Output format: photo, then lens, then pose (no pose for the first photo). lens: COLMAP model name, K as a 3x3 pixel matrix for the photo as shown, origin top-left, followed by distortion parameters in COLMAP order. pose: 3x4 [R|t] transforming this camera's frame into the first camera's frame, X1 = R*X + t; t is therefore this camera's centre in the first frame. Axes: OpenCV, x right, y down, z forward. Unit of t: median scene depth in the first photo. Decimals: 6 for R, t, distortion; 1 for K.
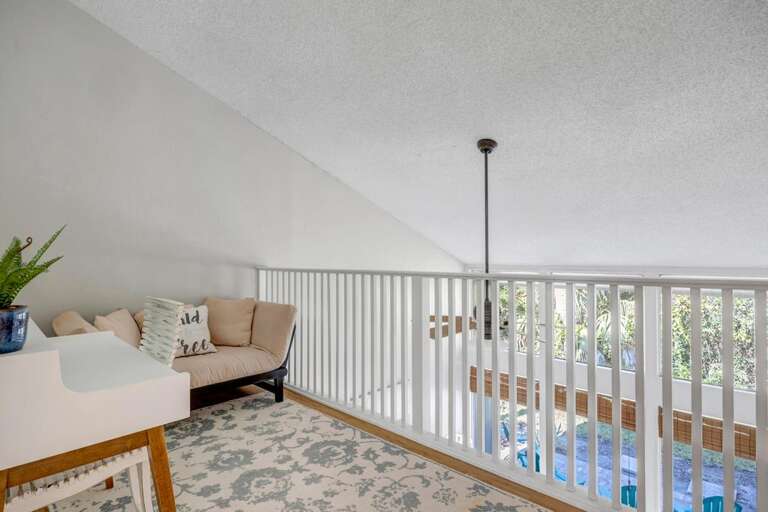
lens RADIAL K [[388.0, 0, 384.0], [0, 388.0, 256.0], [0, 0, 1]] dist [-0.001115, -0.000310]
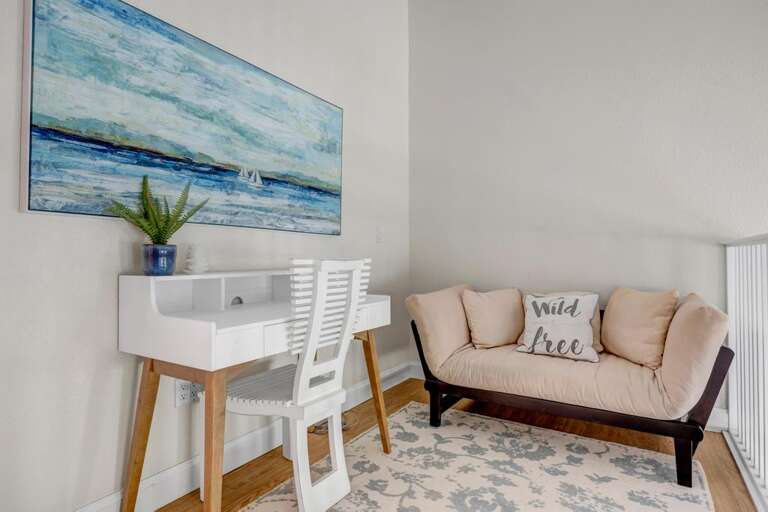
lens RADIAL K [[412.0, 0, 384.0], [0, 412.0, 256.0], [0, 0, 1]] dist [-0.000473, -0.000410]
pose [[0.191235, -0.018505, -0.981370, 0.230032], [0.008452, 0.999816, -0.017206, 0.075125], [0.981508, -0.005004, 0.191357, 0.536217]]
